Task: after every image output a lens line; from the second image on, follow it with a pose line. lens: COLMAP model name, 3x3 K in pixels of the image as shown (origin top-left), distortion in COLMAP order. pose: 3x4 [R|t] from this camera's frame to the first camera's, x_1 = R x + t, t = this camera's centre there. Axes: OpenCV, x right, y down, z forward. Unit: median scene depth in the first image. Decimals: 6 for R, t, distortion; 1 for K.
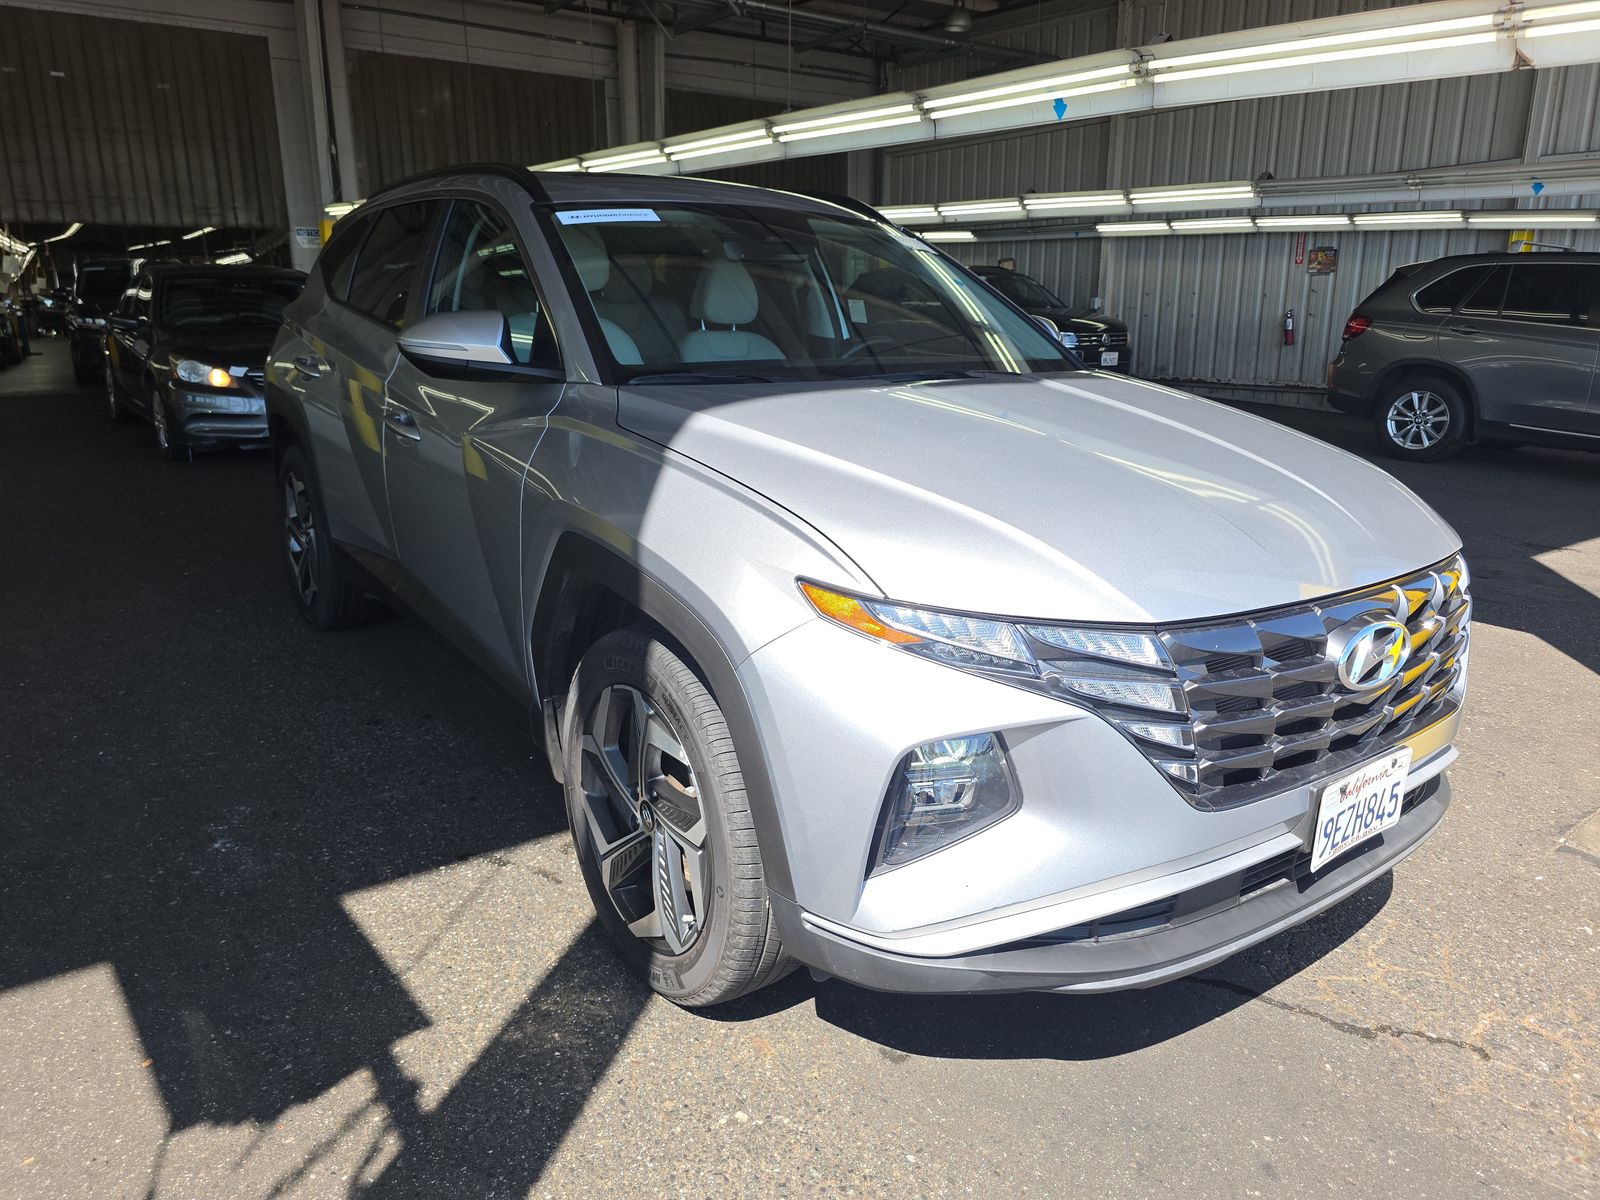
lens RADIAL K [[1085.6, 0, 798.5], [0, 1085.6, 596.3], [0, 0, 1]] dist [0.027604, -0.027828]
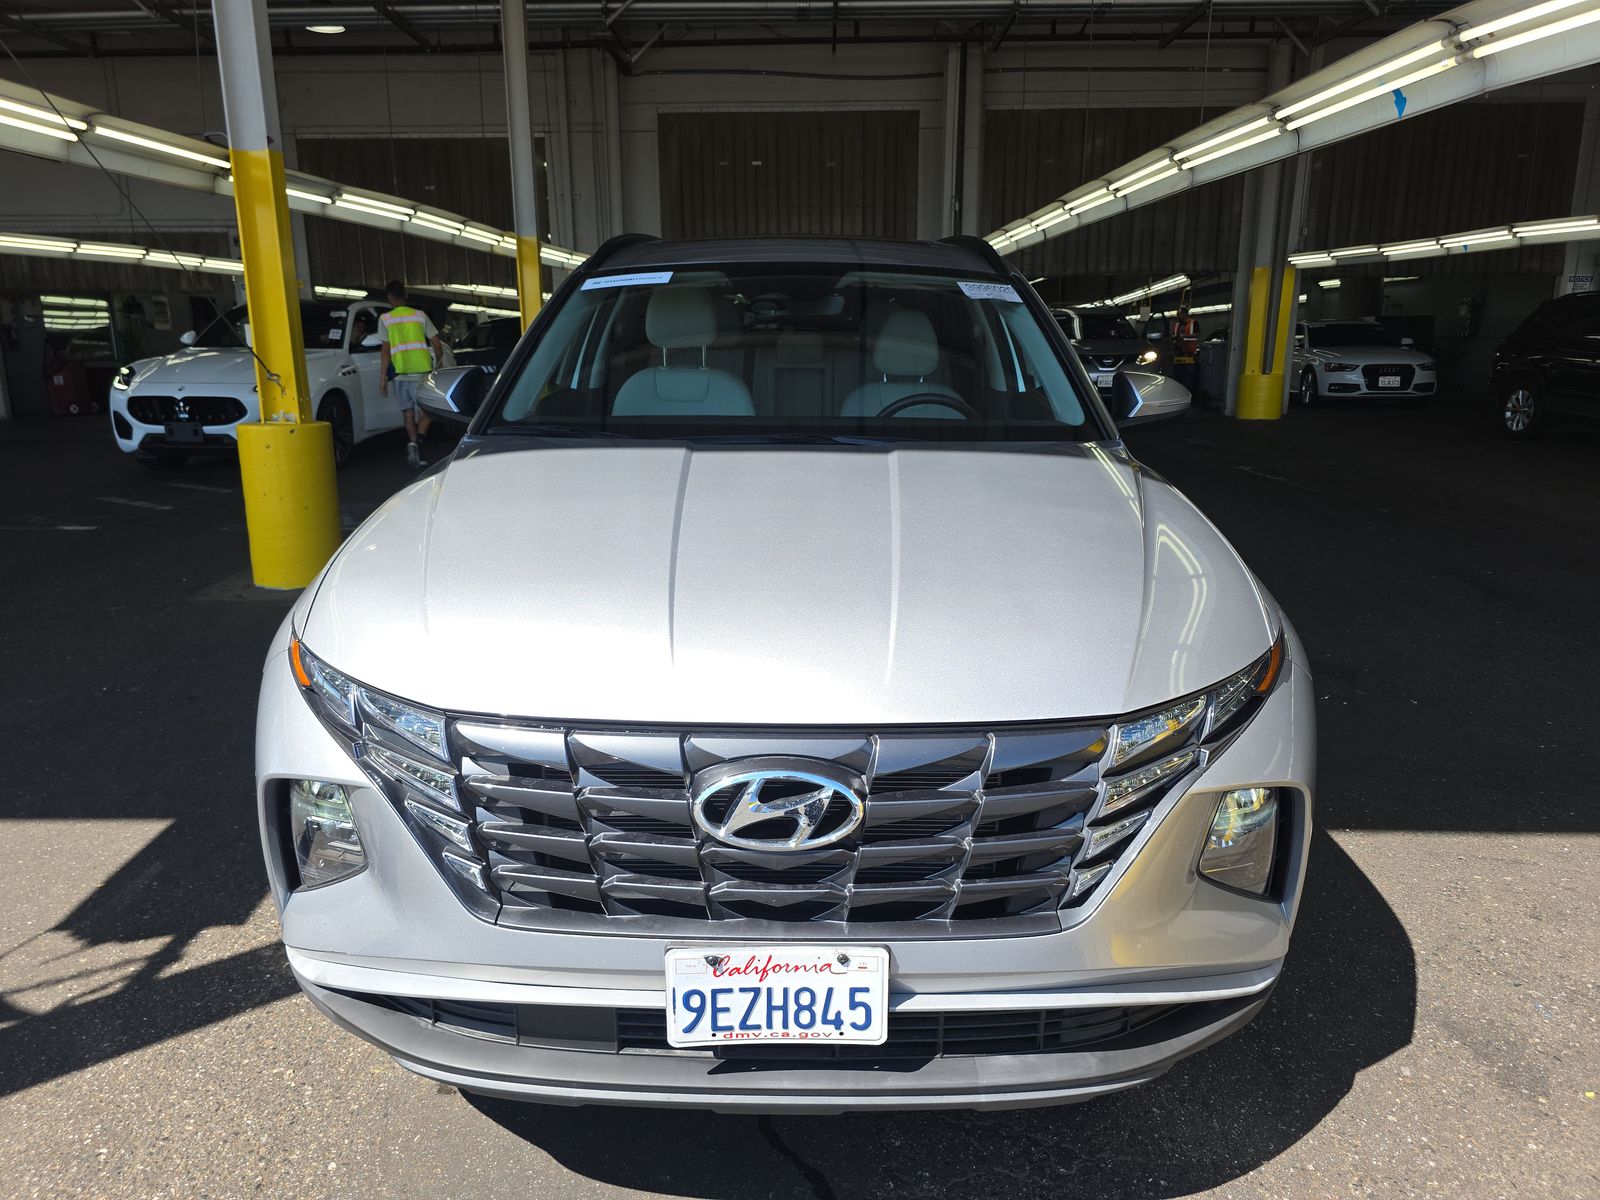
lens RADIAL K [[1085.6, 0, 793.9], [0, 1085.6, 608.7], [0, 0, 1]] dist [0.027604, -0.027828]
pose [[0.801457, 0.135915, -0.582404, 0.927949], [-0.148349, 0.988578, 0.026558, -0.109500], [0.579362, 0.065114, 0.812466, 0.328206]]
